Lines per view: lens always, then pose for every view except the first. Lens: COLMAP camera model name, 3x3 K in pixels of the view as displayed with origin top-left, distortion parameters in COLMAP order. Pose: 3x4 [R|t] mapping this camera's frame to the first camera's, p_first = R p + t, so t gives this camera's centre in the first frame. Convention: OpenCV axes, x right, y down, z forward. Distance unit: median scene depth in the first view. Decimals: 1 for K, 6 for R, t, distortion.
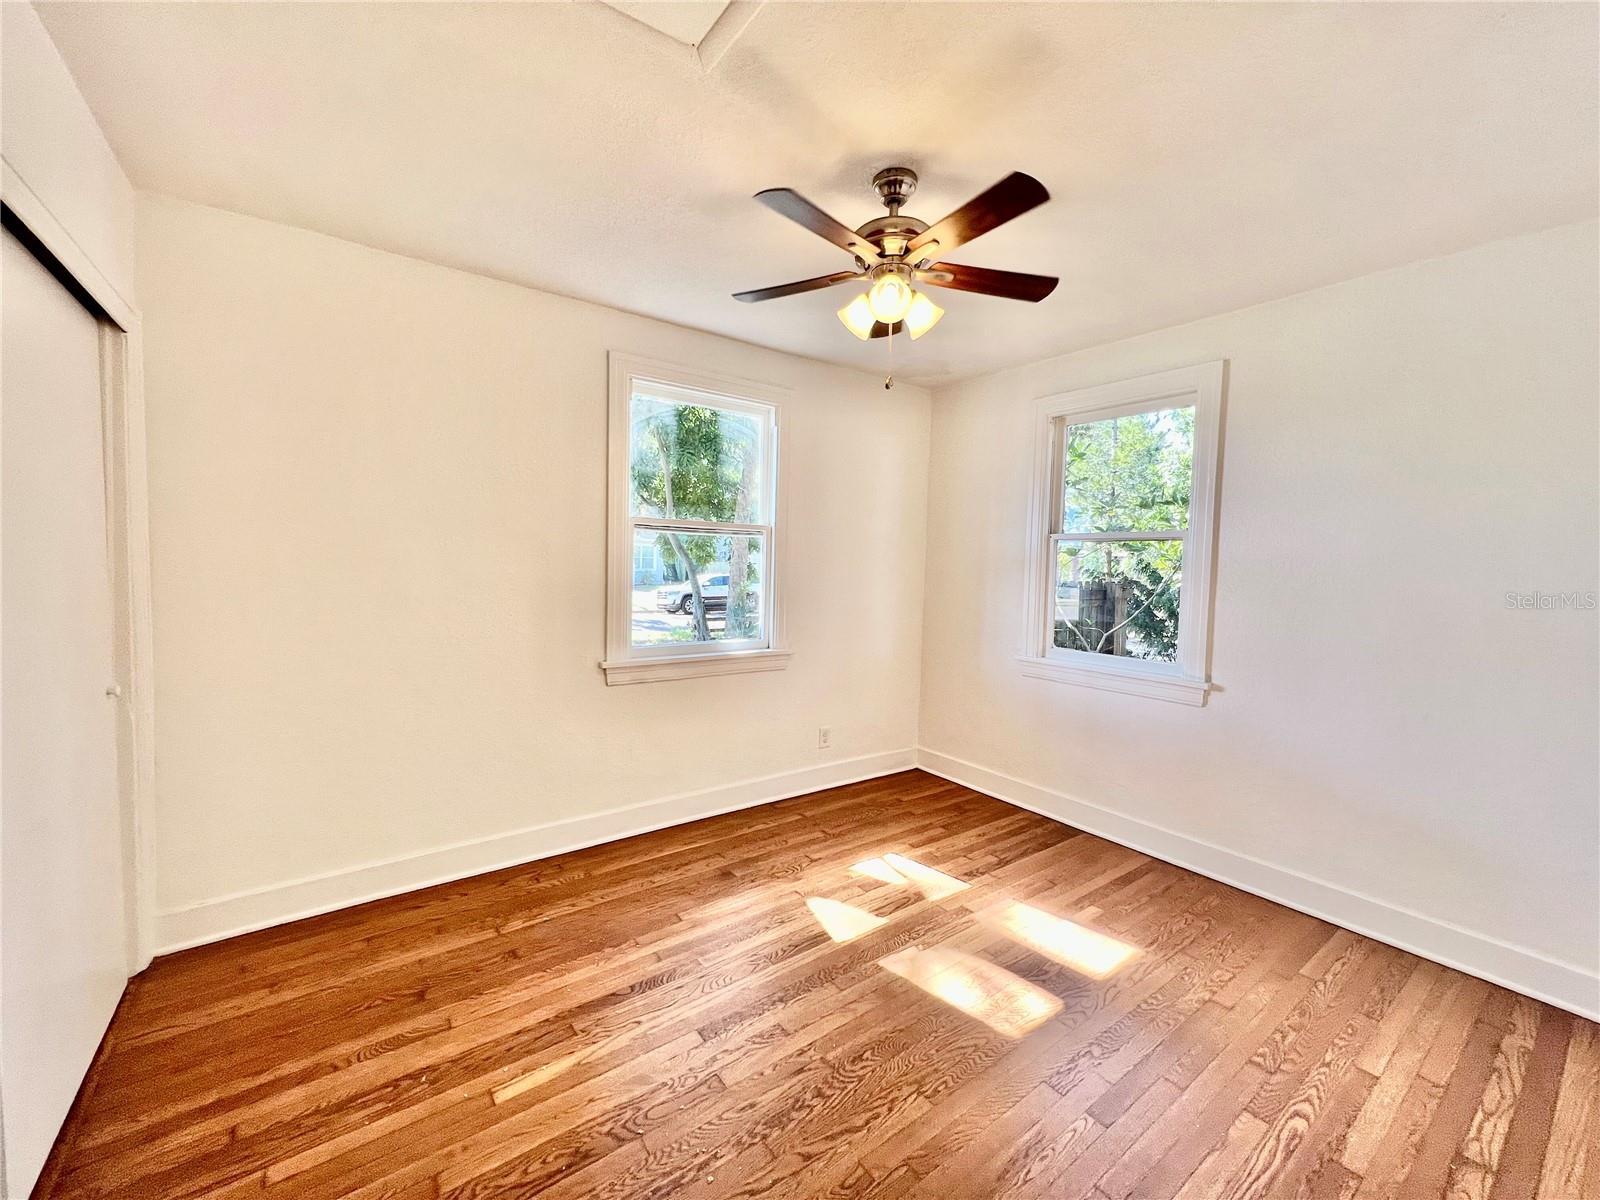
lens RADIAL K [[642.3, 0, 798.6], [0, 642.3, 599.2], [0, 0, 1]] dist [-0.000638, 0.000024]
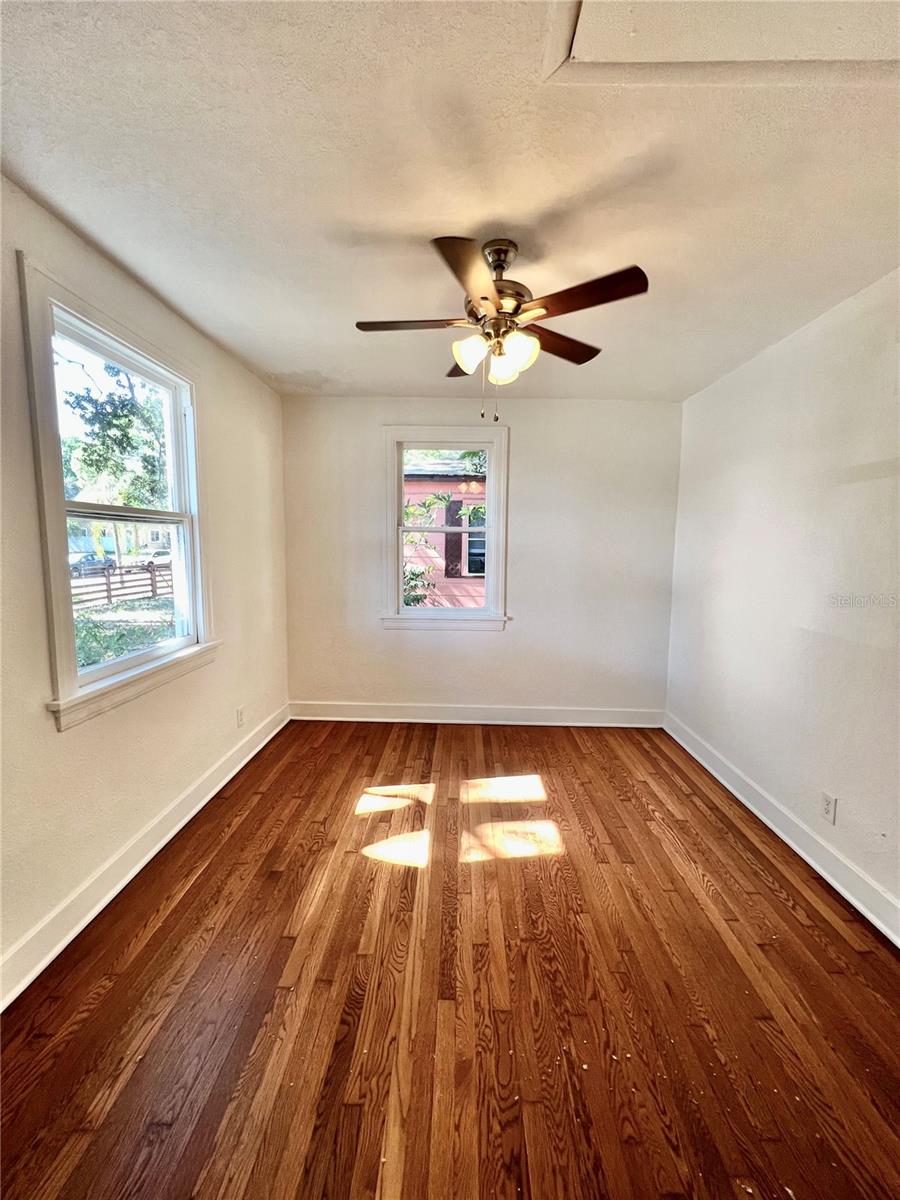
lens RADIAL K [[481.7, 0, 452.3], [0, 481.7, 596.4], [0, 0, 1]] dist [-0.000638, 0.000024]
pose [[0.603301, -0.103691, 0.790744, -0.594926], [0.047923, 0.994433, 0.093838, -0.064280], [-0.796072, -0.018718, 0.604912, 0.419876]]
